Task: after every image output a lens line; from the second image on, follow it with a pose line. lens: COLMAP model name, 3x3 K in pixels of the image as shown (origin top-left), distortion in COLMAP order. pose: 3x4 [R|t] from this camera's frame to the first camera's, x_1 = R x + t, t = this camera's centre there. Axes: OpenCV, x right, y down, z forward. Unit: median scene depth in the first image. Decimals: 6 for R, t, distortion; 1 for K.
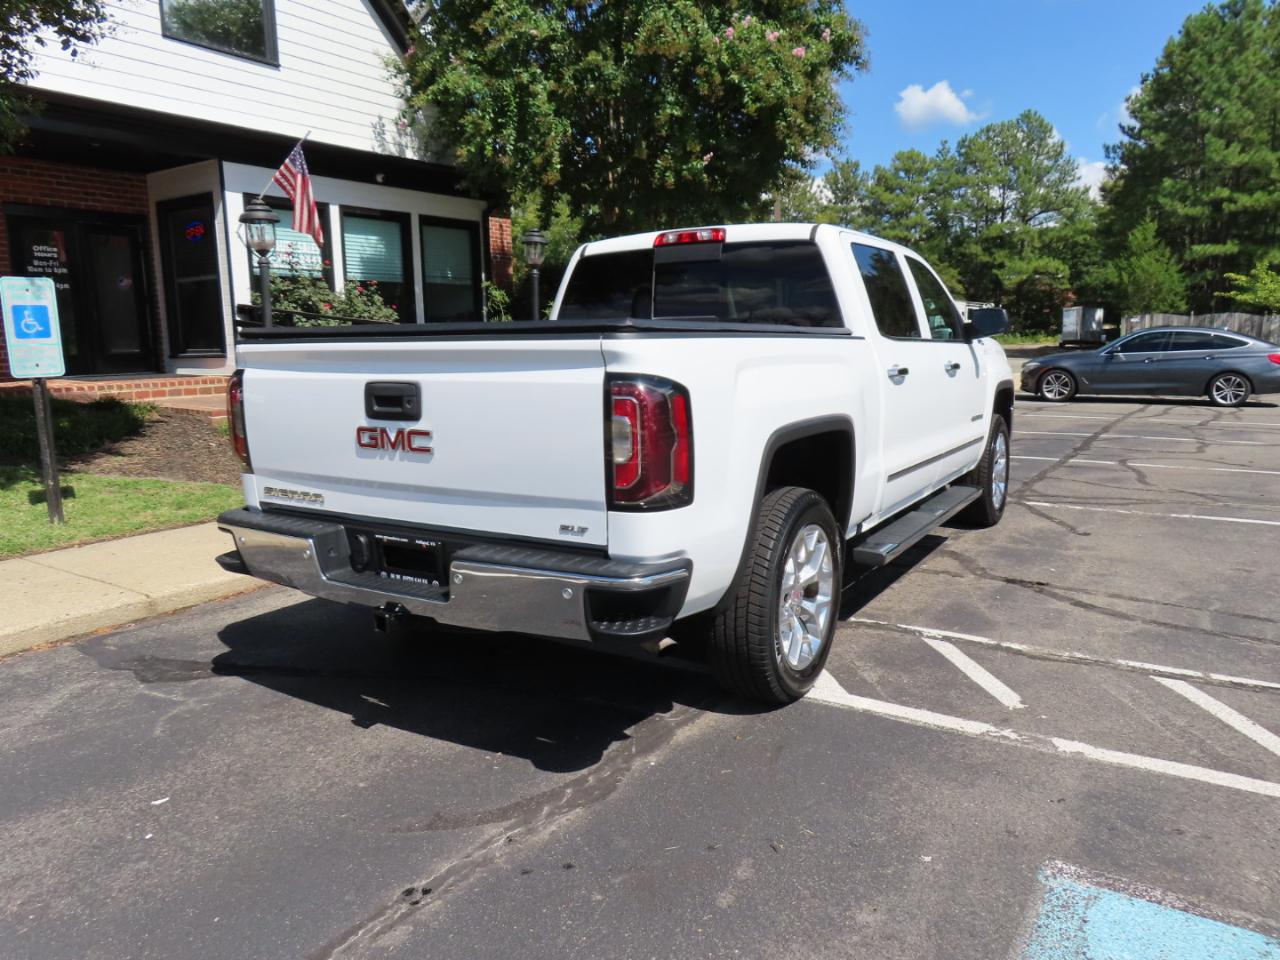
lens RADIAL K [[917.3, 0, 640.5], [0, 917.3, 486.2], [0, 0, 1]] dist [-0.010045, 0.005387]
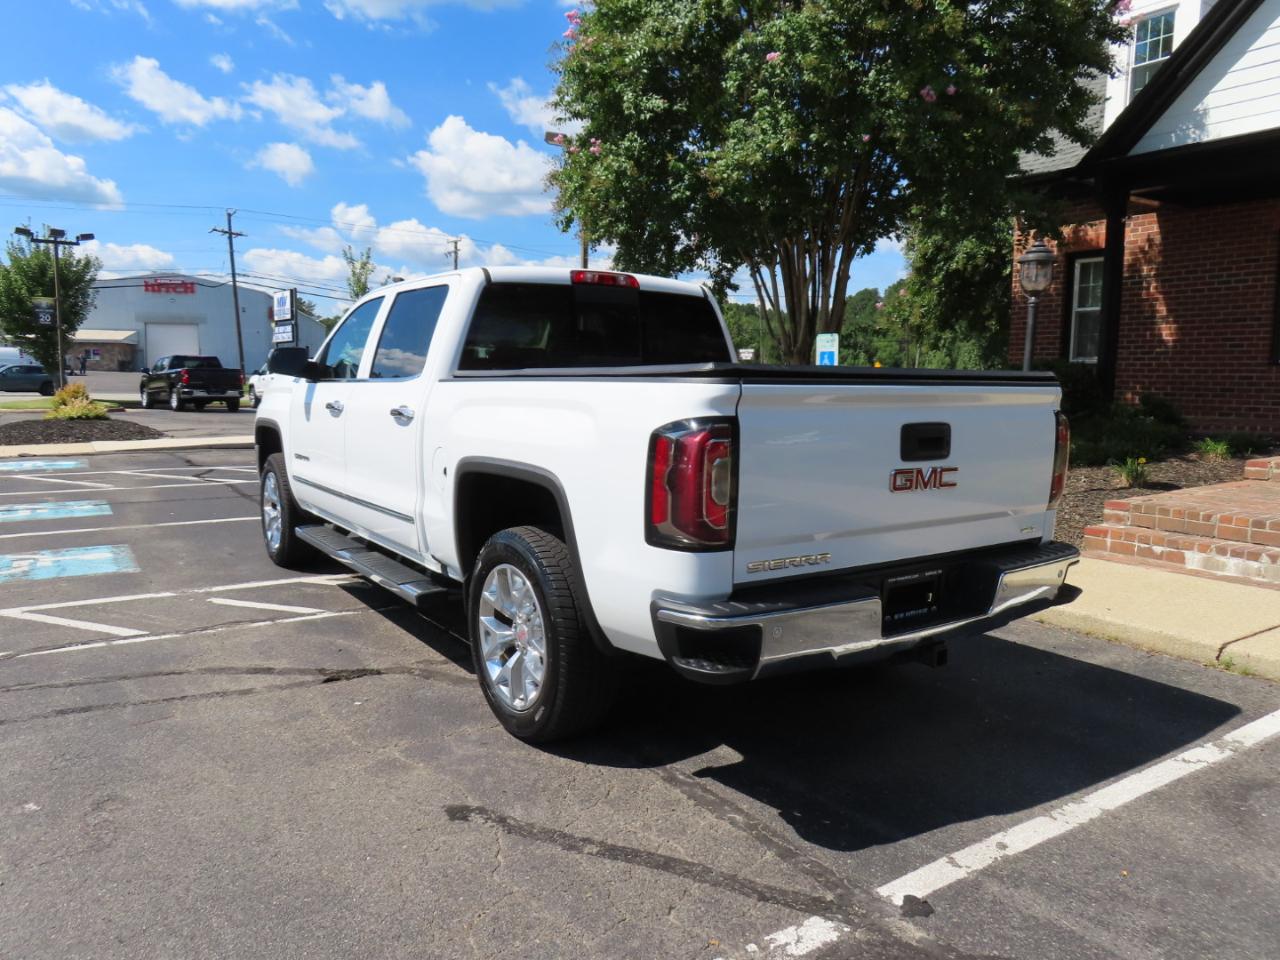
lens RADIAL K [[917.3, 0, 644.0], [0, 917.3, 477.8], [0, 0, 1]] dist [-0.010045, 0.005387]
pose [[-0.391255, 0.114191, -0.913170, 1.166036], [-0.155511, 0.969799, 0.187902, -0.293115], [0.907048, 0.215526, -0.361681, 1.663117]]
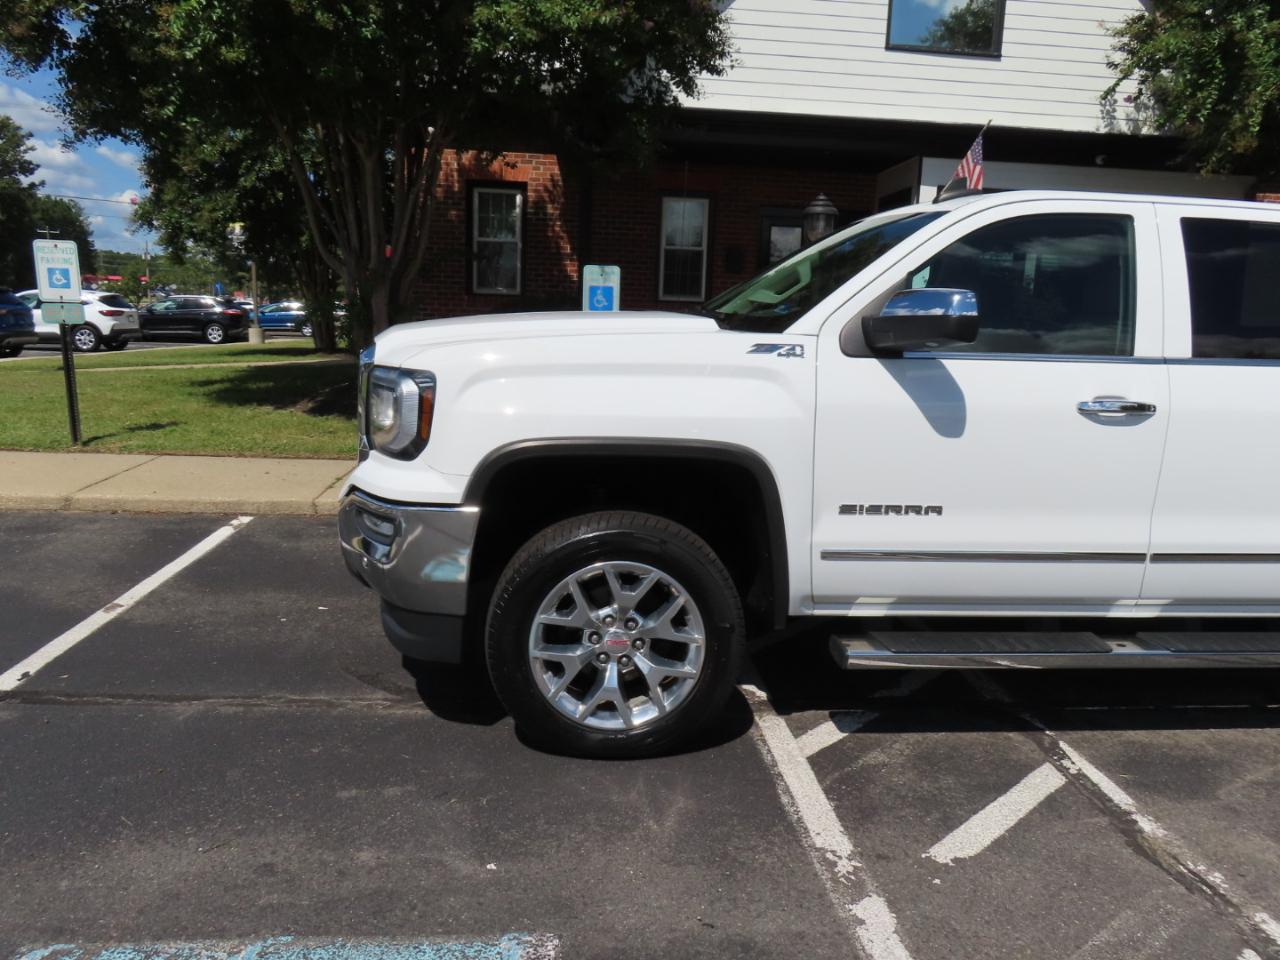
lens RADIAL K [[917.3, 0, 641.6], [0, 917.3, 483.0], [0, 0, 1]] dist [-0.010045, 0.005387]
pose [[0.623044, 0.180883, -0.760984, 0.566289], [-0.175399, 0.980426, 0.089439, -0.055735], [0.762267, 0.077752, 0.642576, 0.244914]]
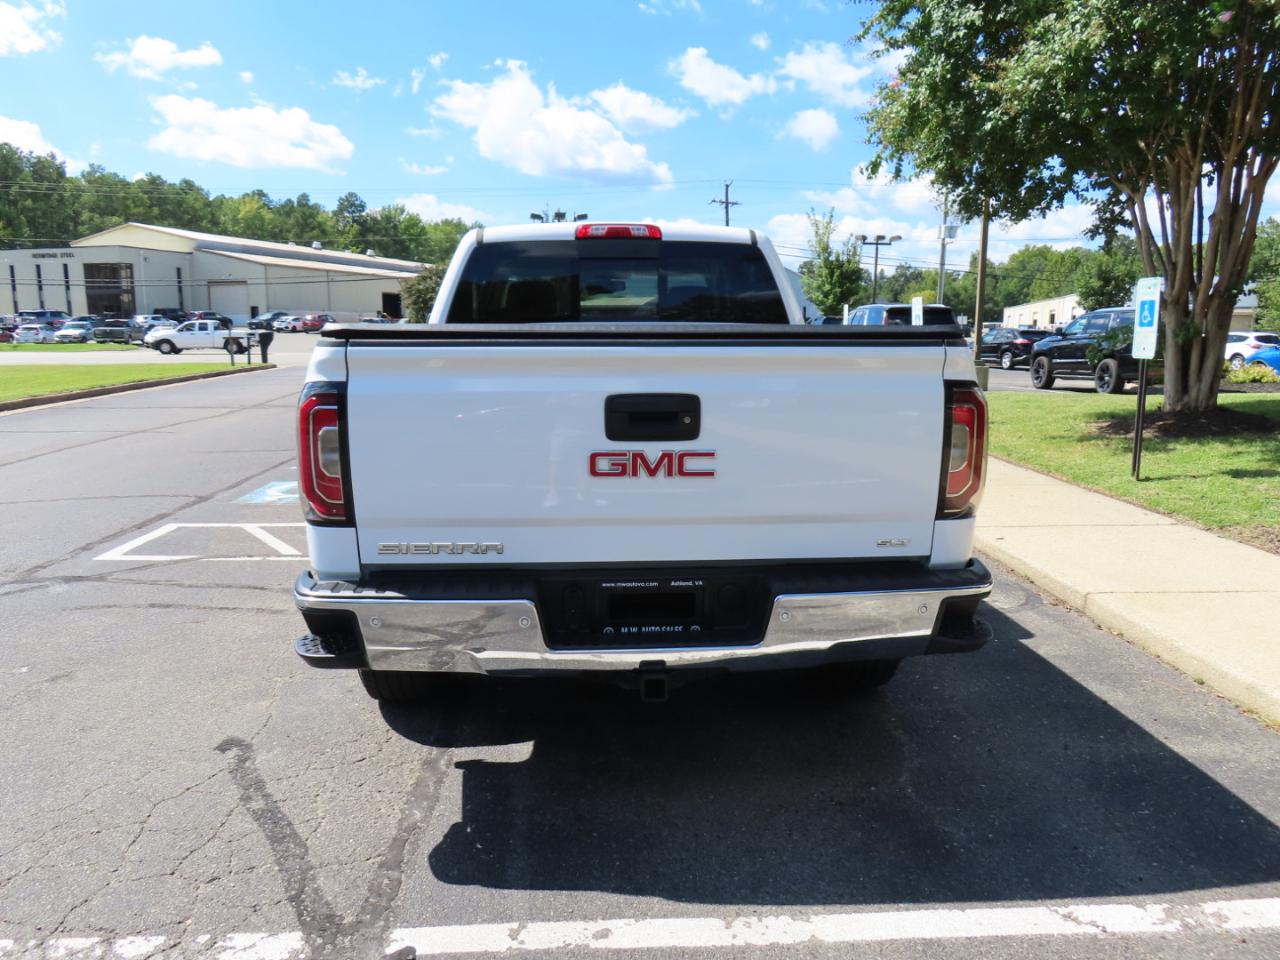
lens RADIAL K [[917.3, 0, 642.1], [0, 917.3, 477.3], [0, 0, 1]] dist [-0.010045, 0.005387]
pose [[-0.809030, 0.108971, -0.577578, 0.787193], [-0.082914, 0.951678, 0.295692, -0.348790], [0.581890, 0.287113, -0.760901, 2.013056]]
